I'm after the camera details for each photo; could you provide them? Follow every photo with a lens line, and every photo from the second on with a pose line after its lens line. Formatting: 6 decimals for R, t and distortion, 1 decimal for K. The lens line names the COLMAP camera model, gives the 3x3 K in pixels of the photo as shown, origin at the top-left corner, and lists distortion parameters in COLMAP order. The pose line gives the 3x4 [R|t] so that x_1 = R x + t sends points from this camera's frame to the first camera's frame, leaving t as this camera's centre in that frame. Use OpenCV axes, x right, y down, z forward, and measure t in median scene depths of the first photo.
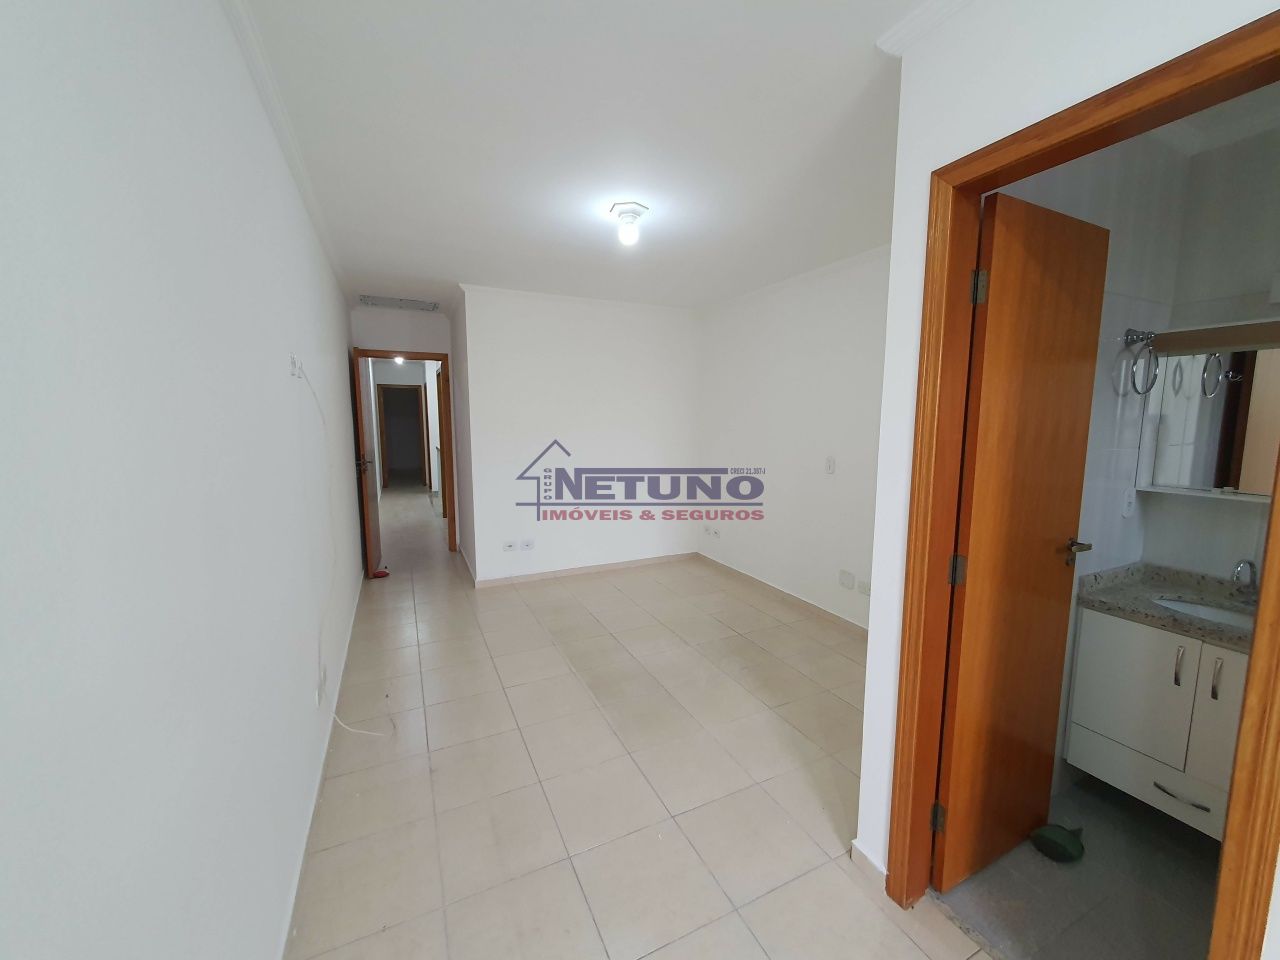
lens RADIAL K [[505.9, 0, 640.0], [0, 505.9, 480.0], [0, 0, 1]] dist [-0.001825, -0.000185]
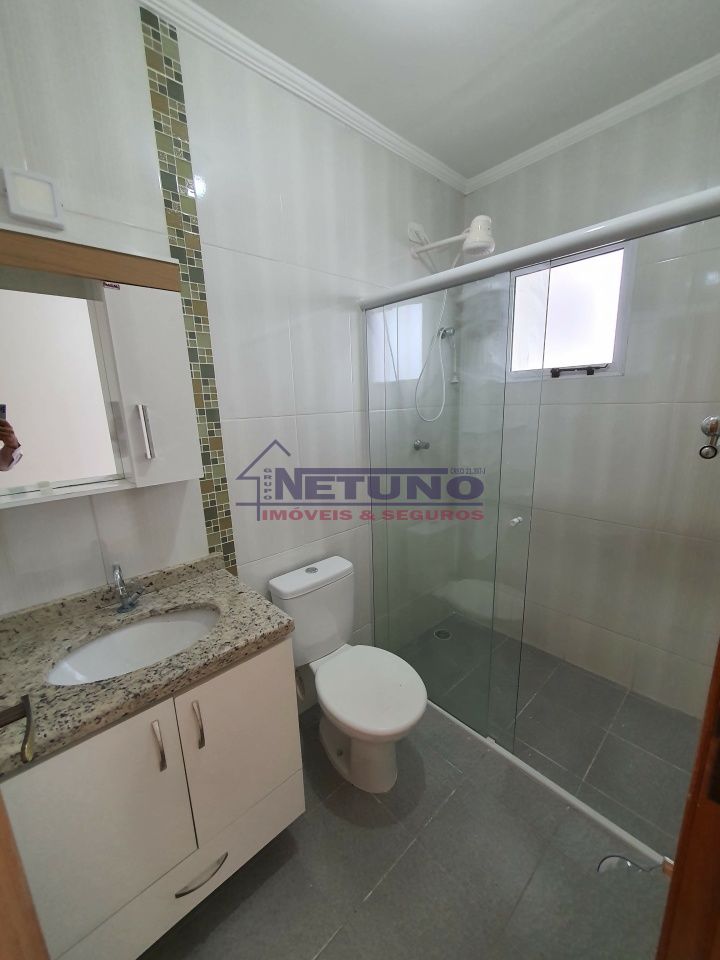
lens RADIAL K [[379.4, 0, 360.0], [0, 379.4, 480.0], [0, 0, 1]] dist [-0.001825, -0.000185]
pose [[-0.289879, -0.202975, 0.935292, 0.566129], [0.141531, 0.957416, 0.251641, -0.079404], [-0.946541, 0.205318, -0.248808, 0.787083]]
